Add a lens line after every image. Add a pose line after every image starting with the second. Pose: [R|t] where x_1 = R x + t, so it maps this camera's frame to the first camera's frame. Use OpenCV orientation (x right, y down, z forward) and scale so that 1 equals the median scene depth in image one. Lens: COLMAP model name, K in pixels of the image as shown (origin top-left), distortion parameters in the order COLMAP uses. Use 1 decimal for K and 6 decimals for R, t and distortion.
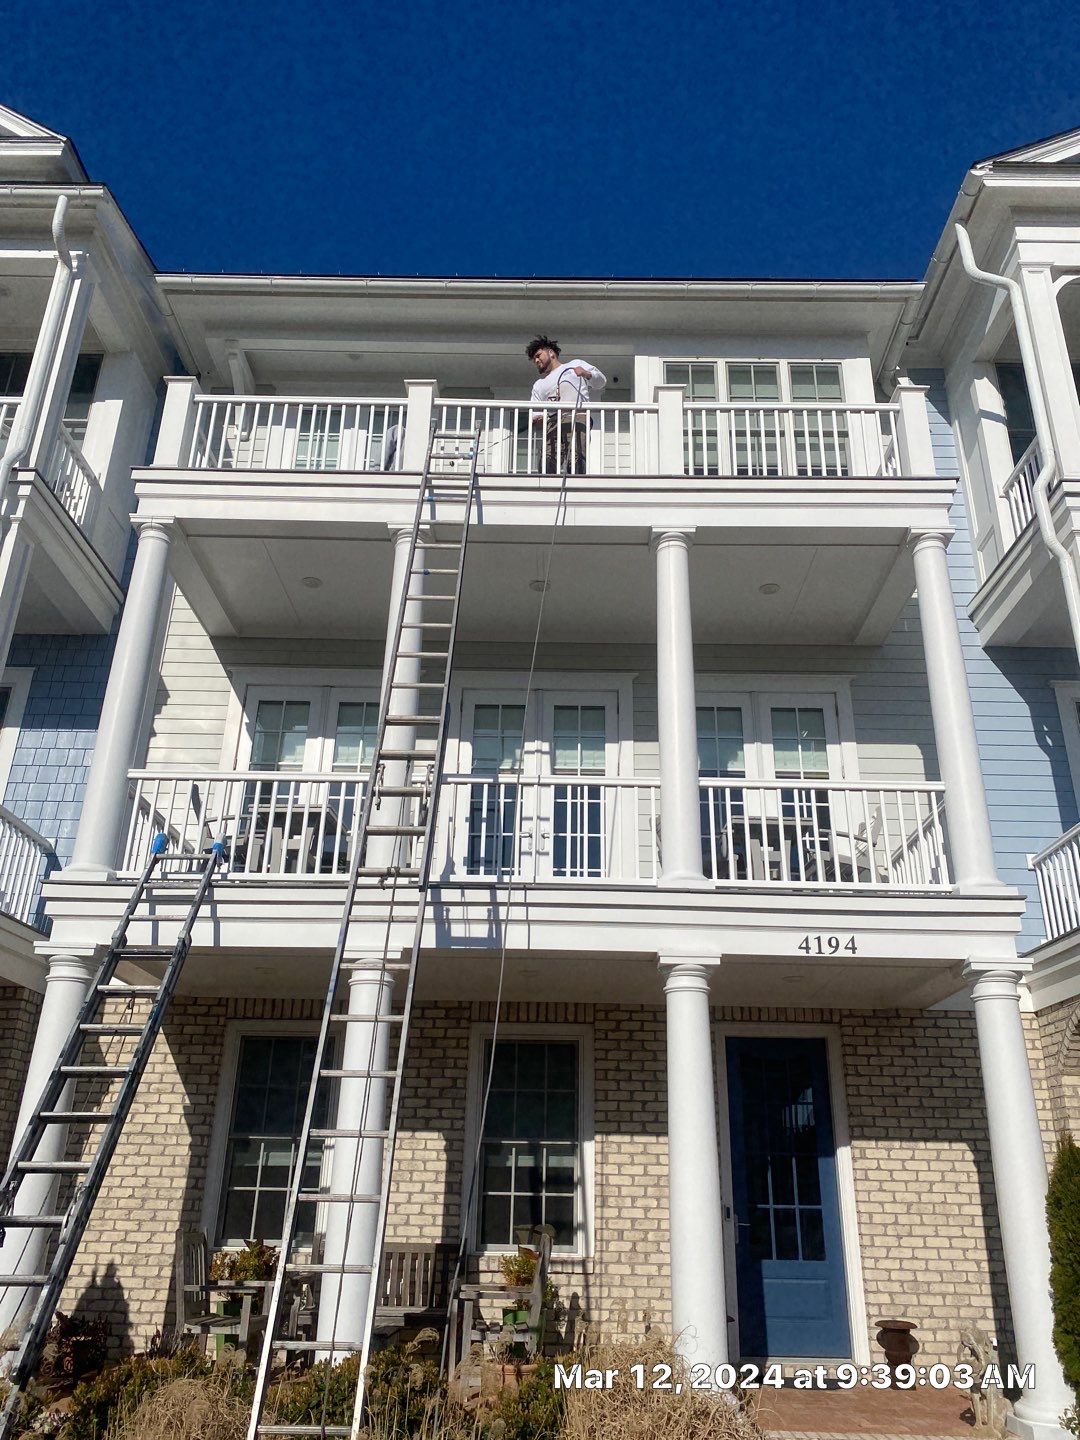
lens RADIAL K [[1082.5, 0, 553.9], [0, 1082.5, 720.7], [0, 0, 1]] dist [0.009484, 0.002200]
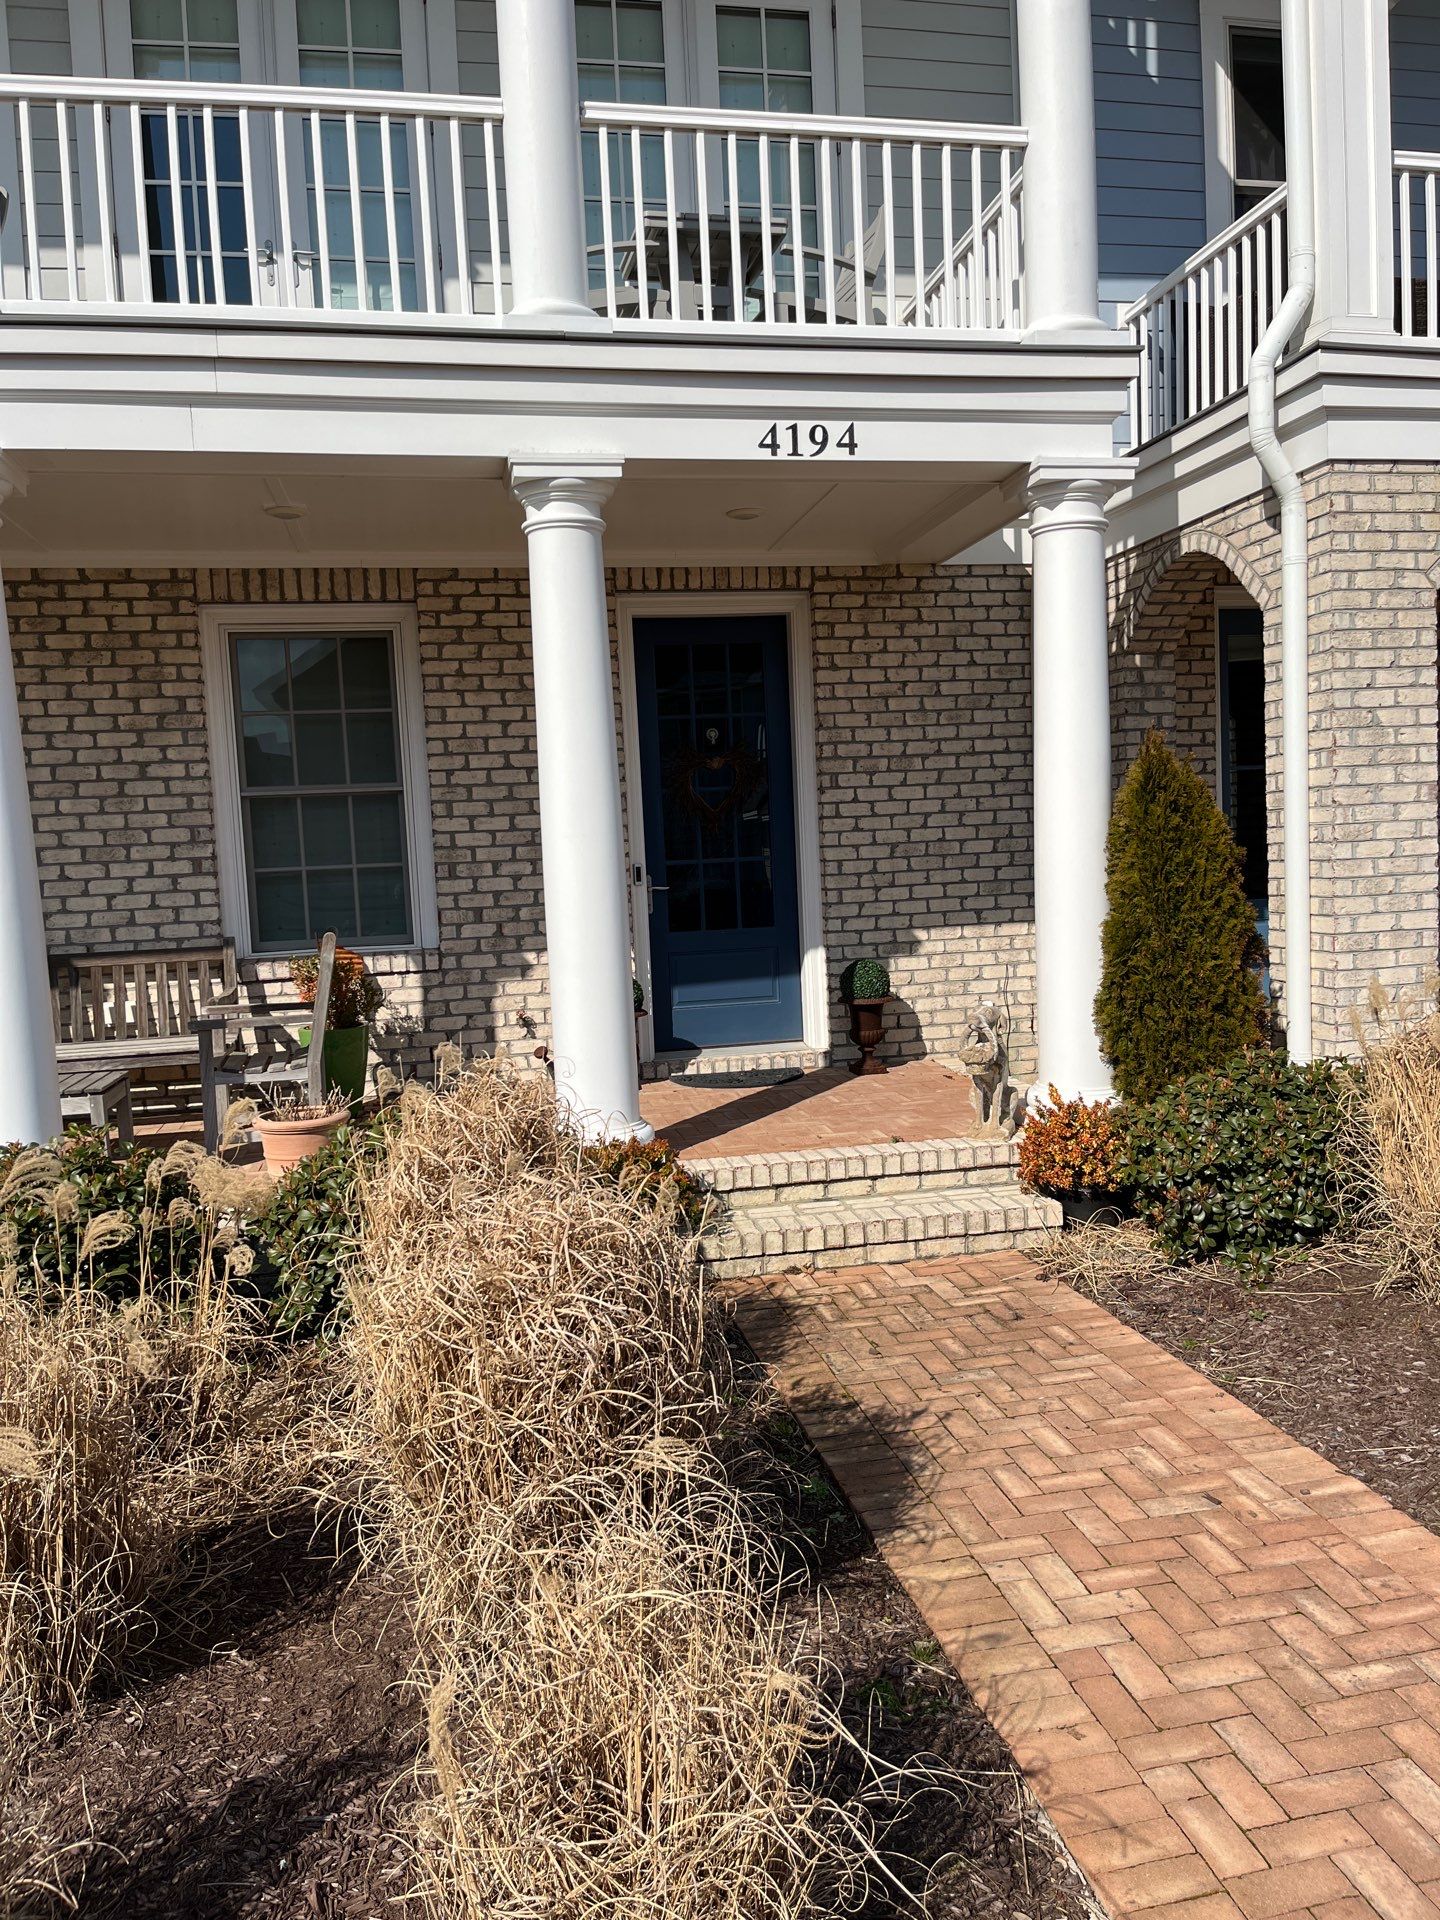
lens RADIAL K [[1439.0, 0, 729.7], [0, 1439.0, 970.4], [0, 0, 1]] dist [0.064334, -0.077969]
pose [[0.976204, -0.079902, 0.201595, 0.029971], [-0.026871, 0.877907, 0.478077, 0.073888], [-0.215181, -0.472118, 0.854870, 0.187697]]
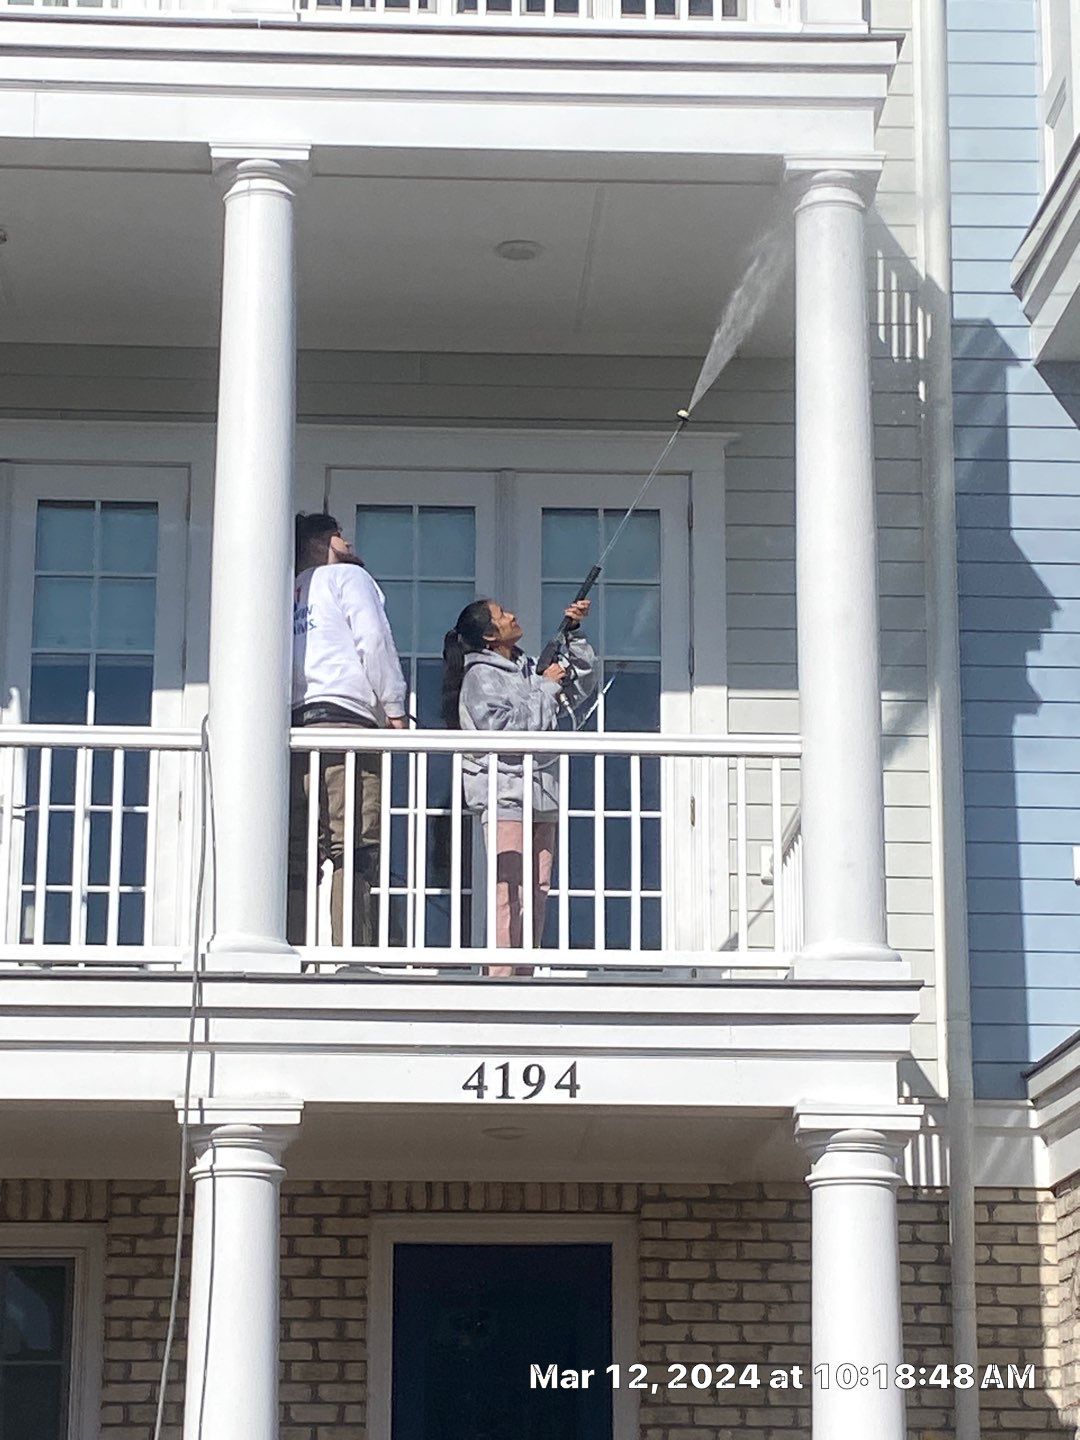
lens RADIAL K [[3366.2, 0, 540.9], [0, 3366.2, 721.7], [0, 0, 1]] dist [0.105378, 0.225215]
pose [[0.998417, -0.002182, 0.056203, 0.146379], [-0.006777, 0.987301, 0.158716, -0.166948], [-0.055836, -0.158846, 0.985723, -0.412345]]
